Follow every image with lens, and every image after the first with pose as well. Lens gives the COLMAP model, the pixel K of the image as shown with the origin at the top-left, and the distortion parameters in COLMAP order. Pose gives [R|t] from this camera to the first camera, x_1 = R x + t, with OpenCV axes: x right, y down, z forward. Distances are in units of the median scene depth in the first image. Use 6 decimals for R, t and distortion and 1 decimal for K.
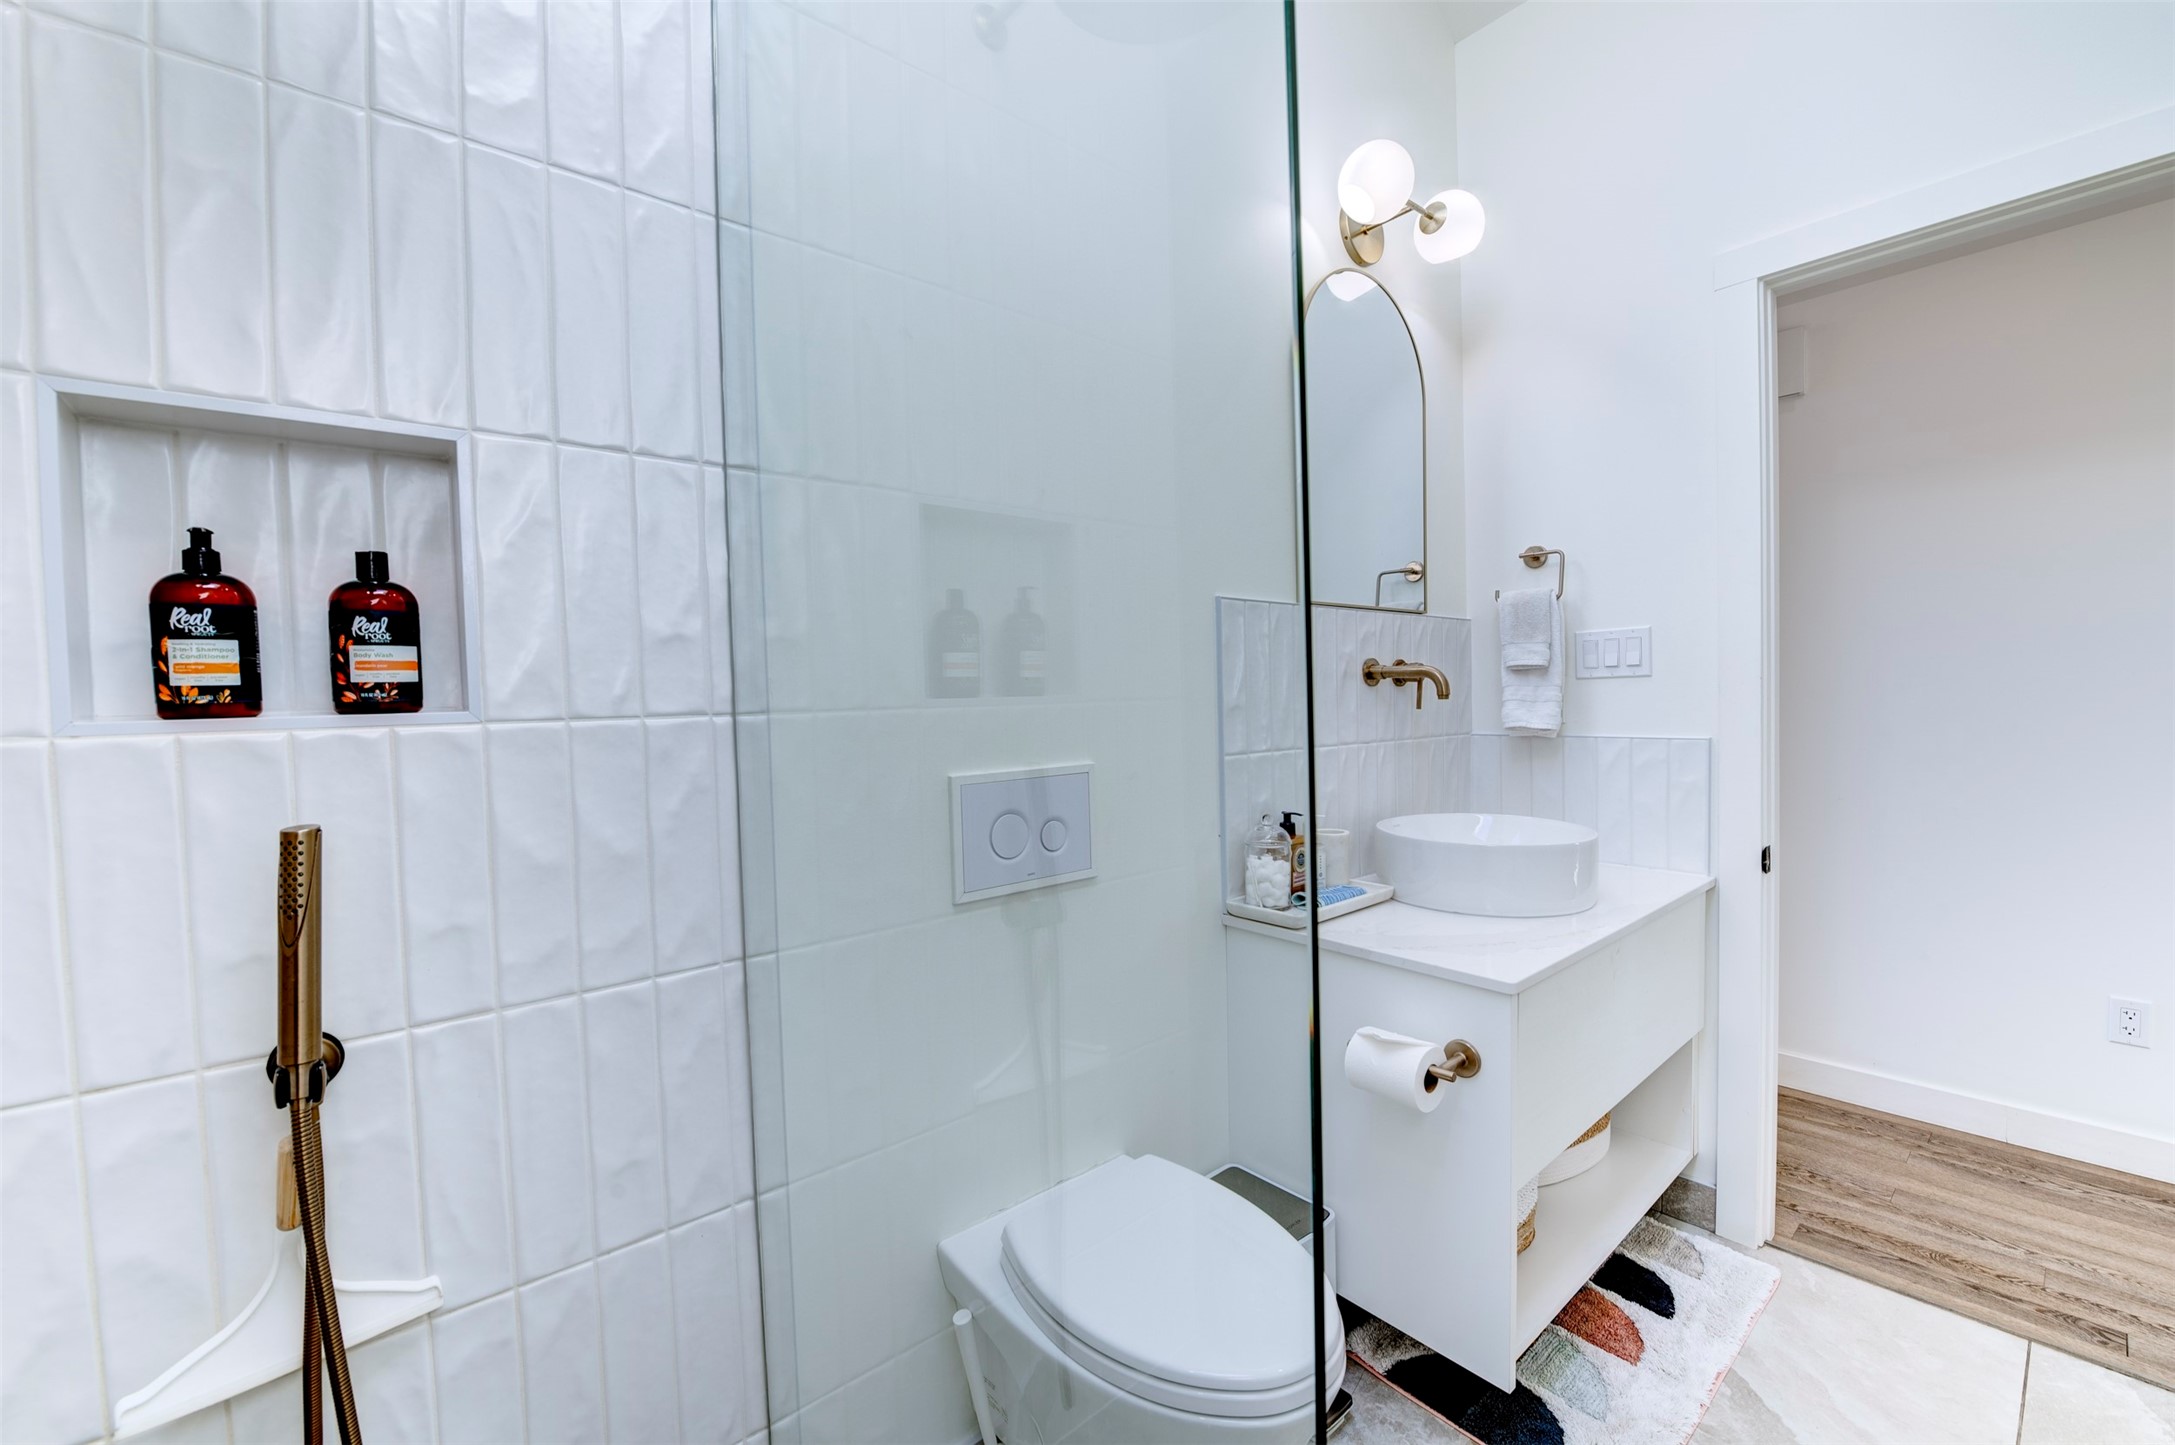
lens RADIAL K [[863.1, 0, 1094.1], [0, 863.1, 729.2], [0, 0, 1]] dist [-0.004195, -0.001091]
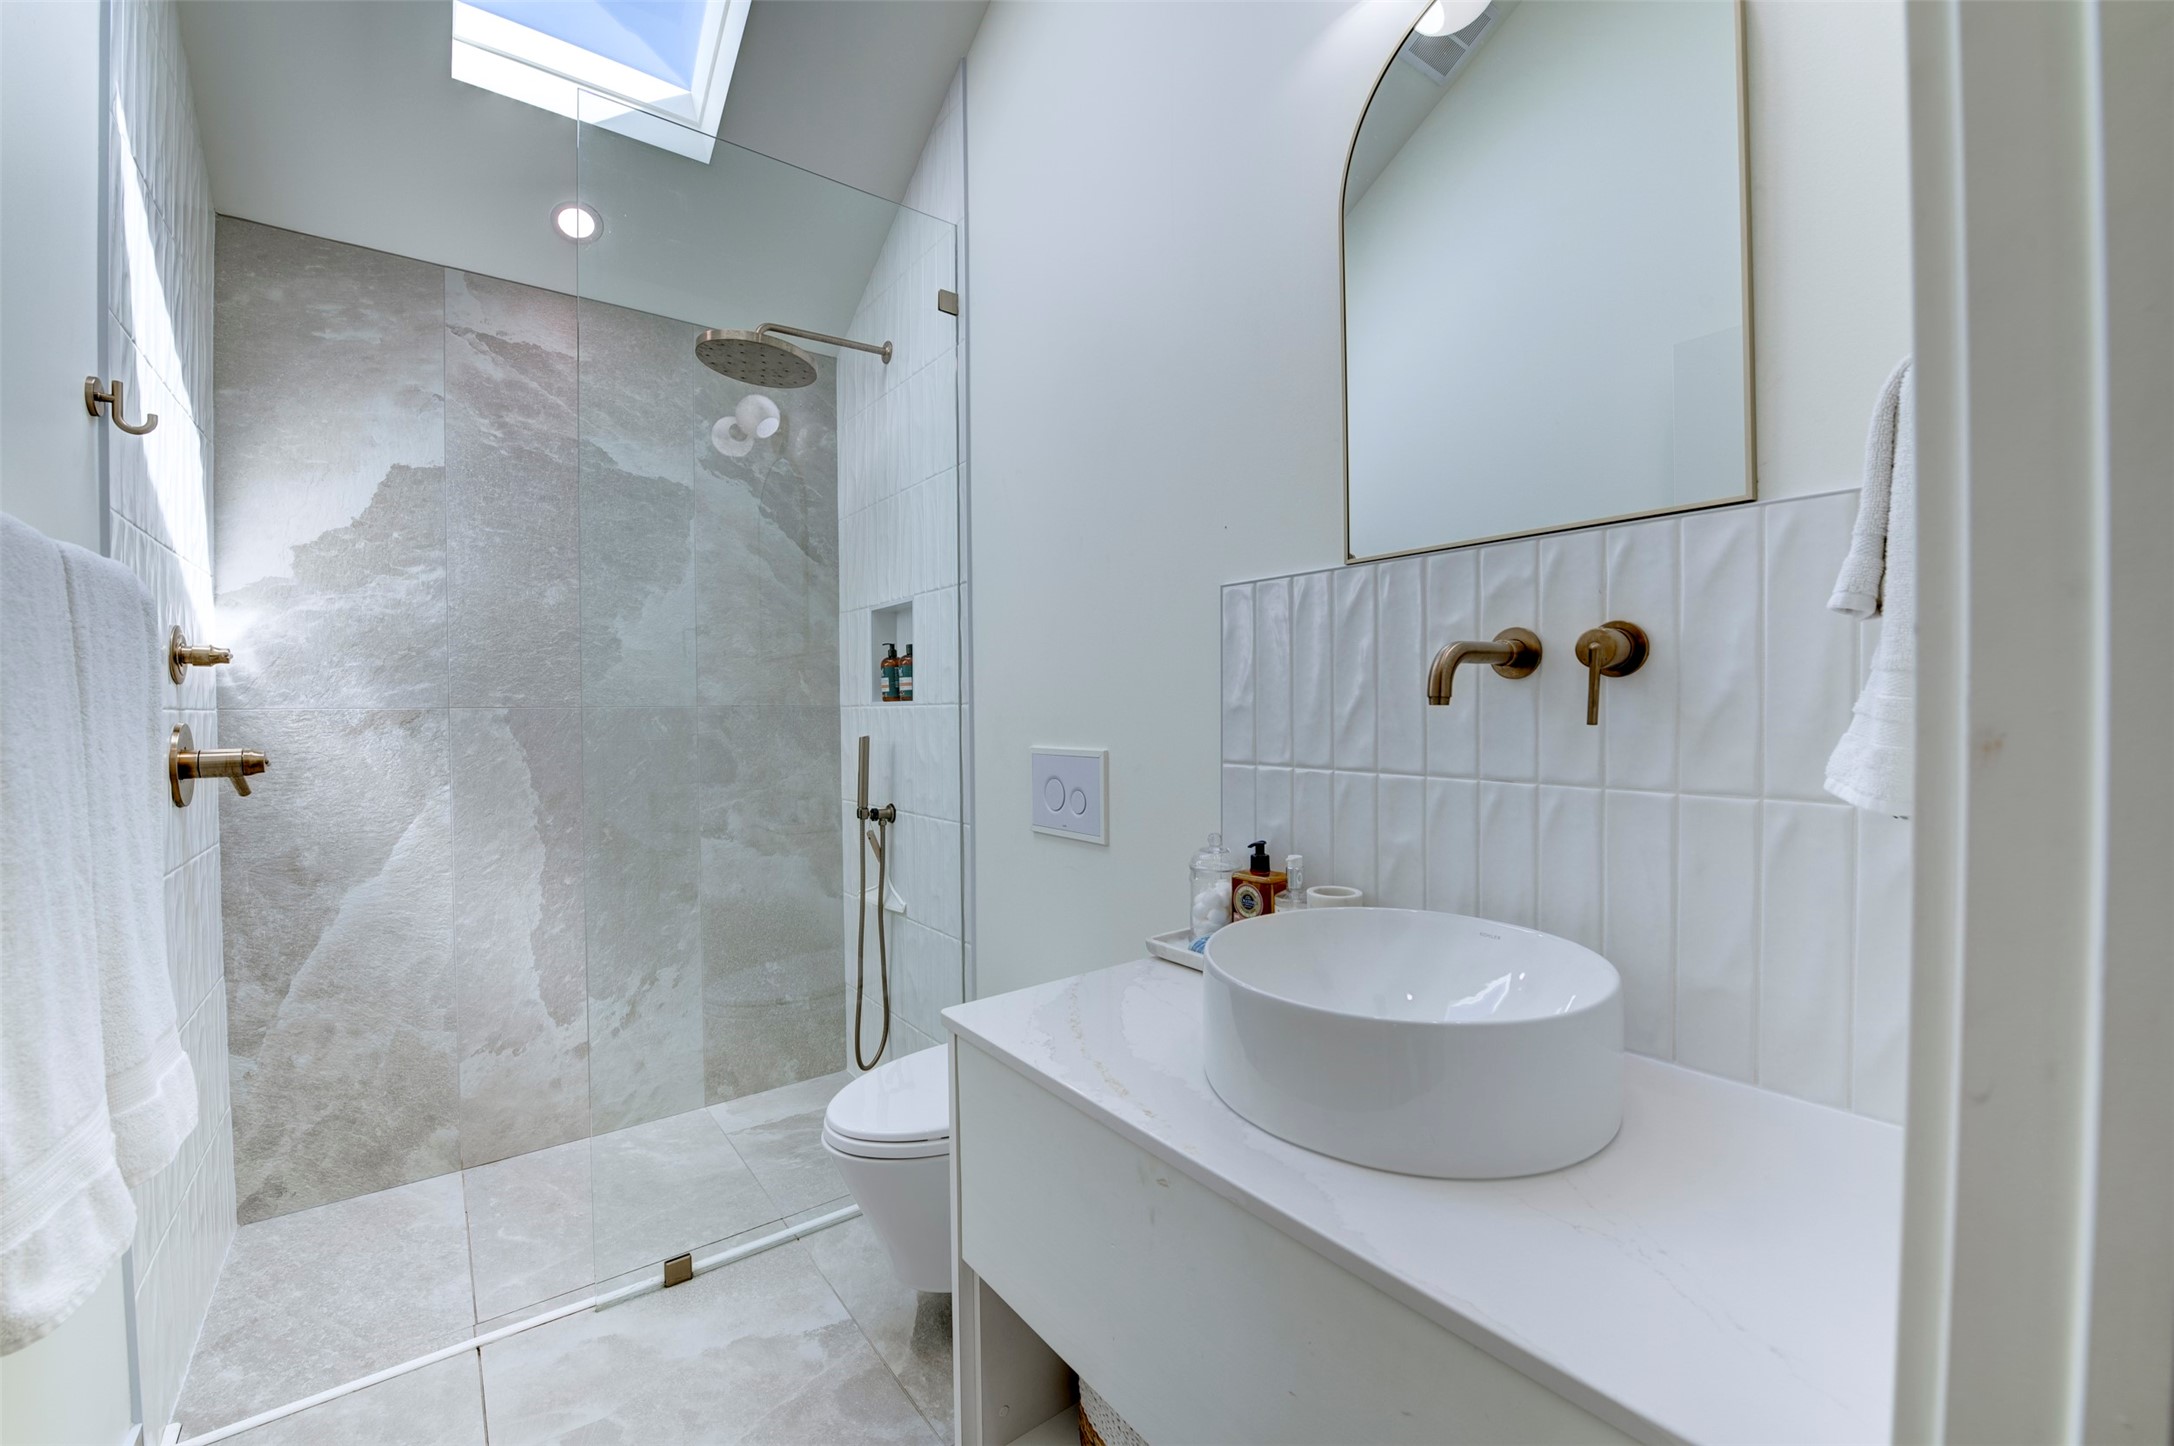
lens RADIAL K [[862.7, 0, 1089.4], [0, 862.7, 720.3], [0, 0, 1]] dist [-0.004195, -0.001091]
pose [[-0.039280, 0.043230, -0.998293, 1.662440], [-0.021819, 0.998788, 0.044110, -0.078147], [0.998990, 0.023514, -0.038289, 1.414204]]
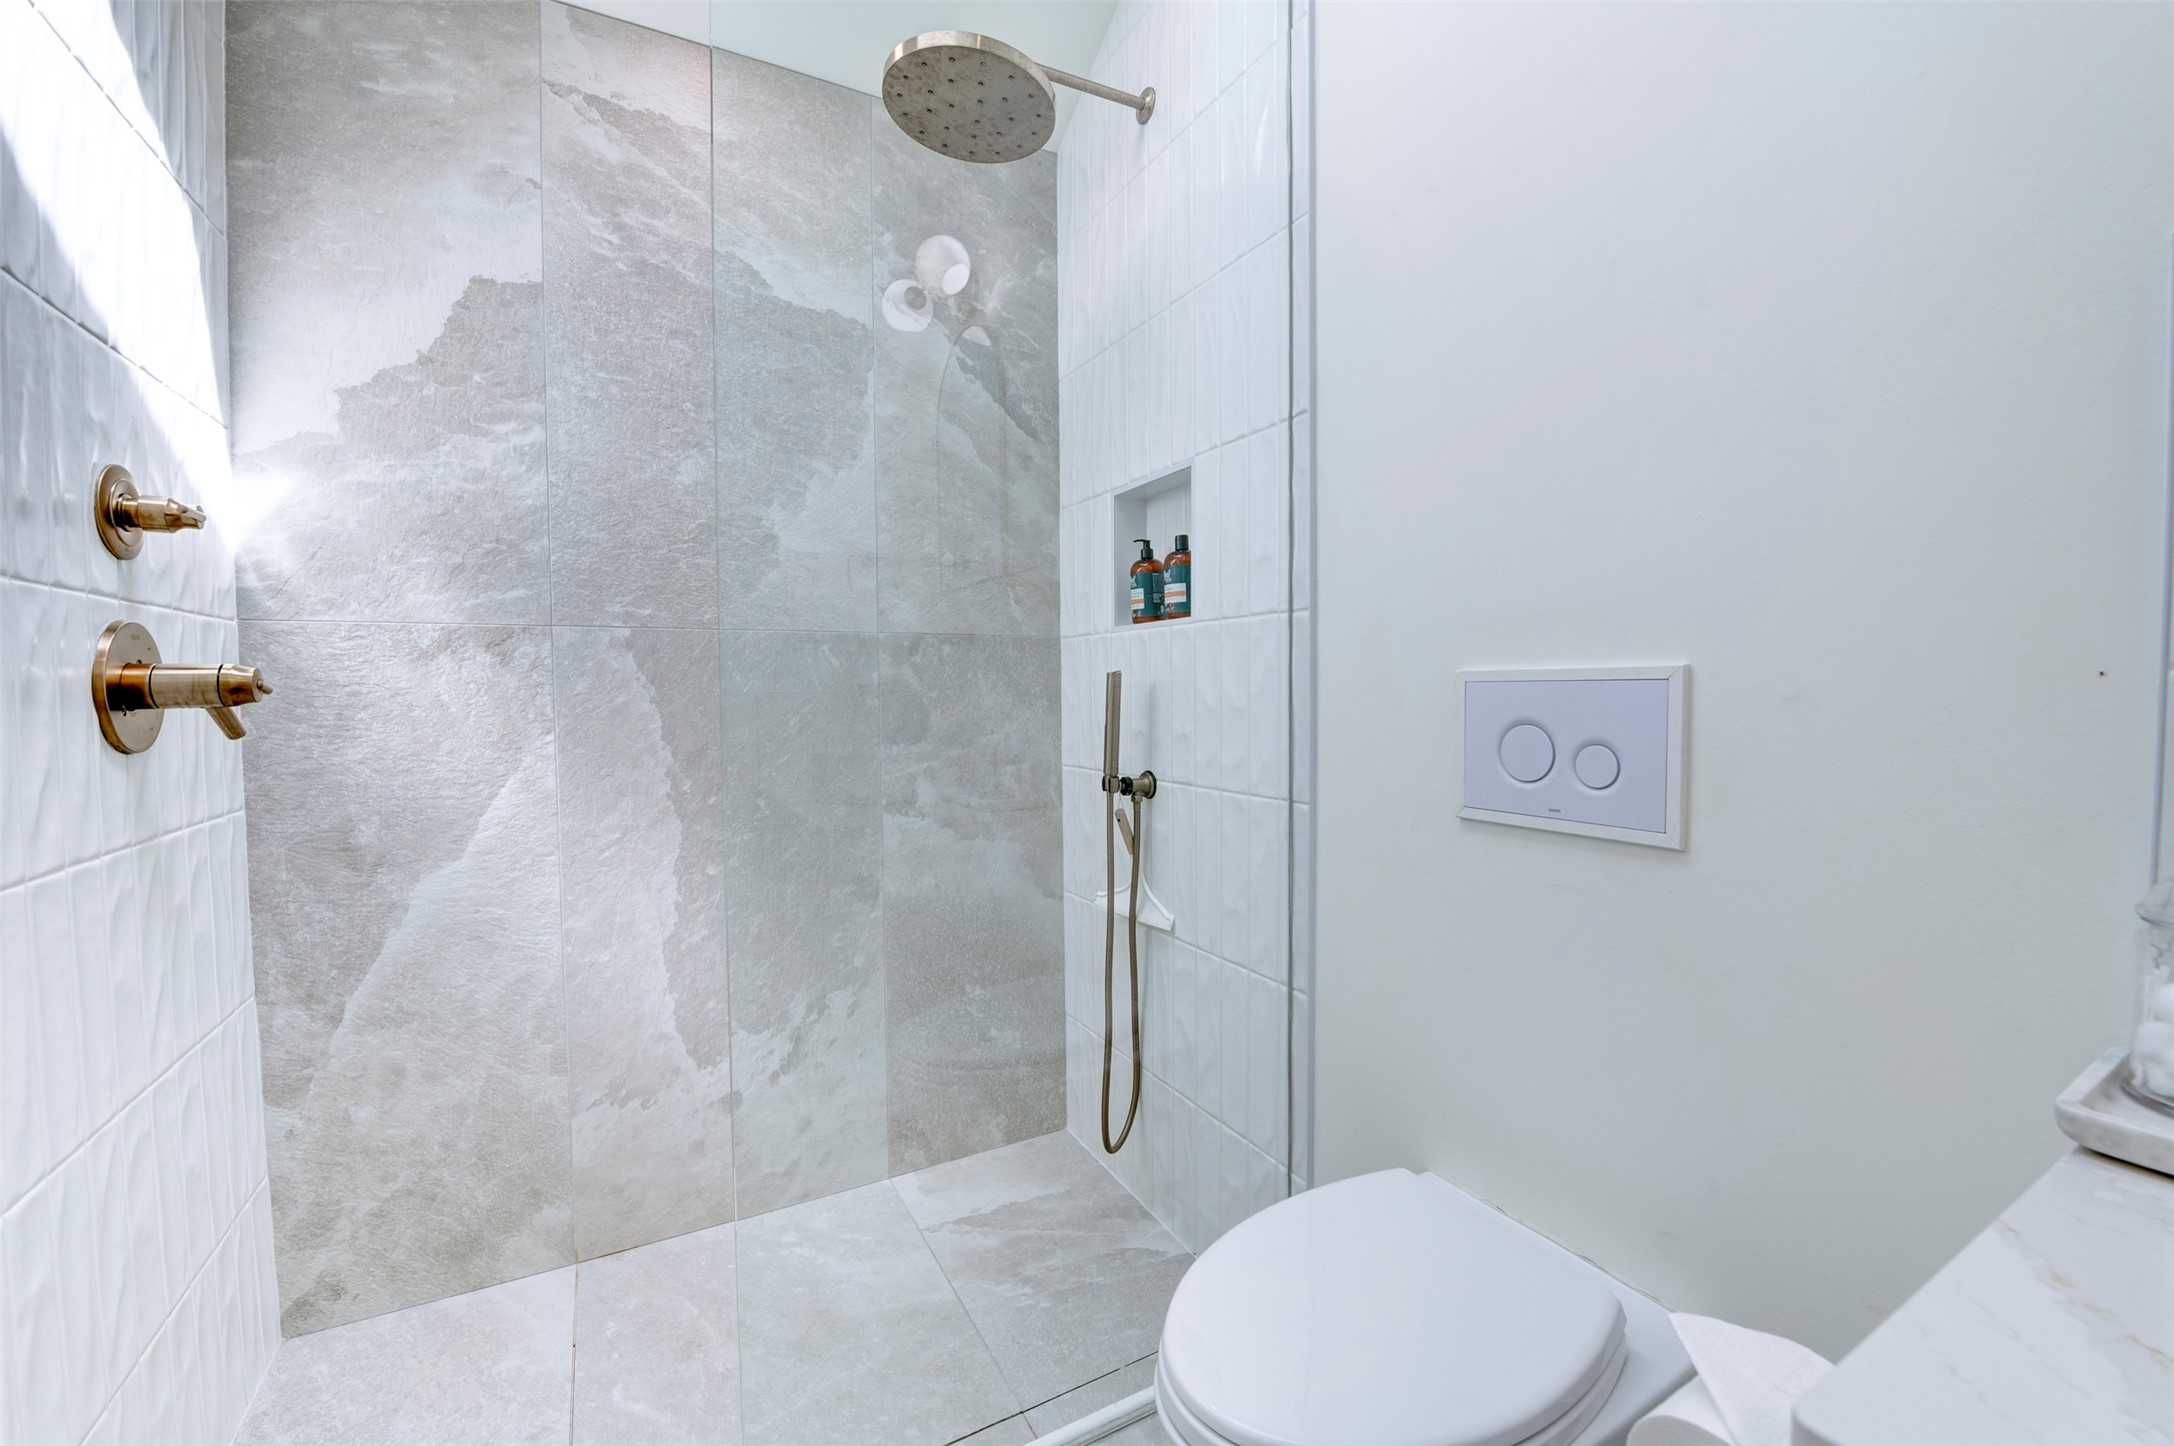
lens RADIAL K [[862.7, 0, 1102.2], [0, 862.7, 716.7], [0, 0, 1]] dist [-0.004195, -0.001091]
pose [[-0.171627, 0.064579, -0.983043, 0.927046], [-0.019043, 0.997445, 0.068849, 0.057551], [0.984978, 0.030536, -0.169959, 0.962863]]
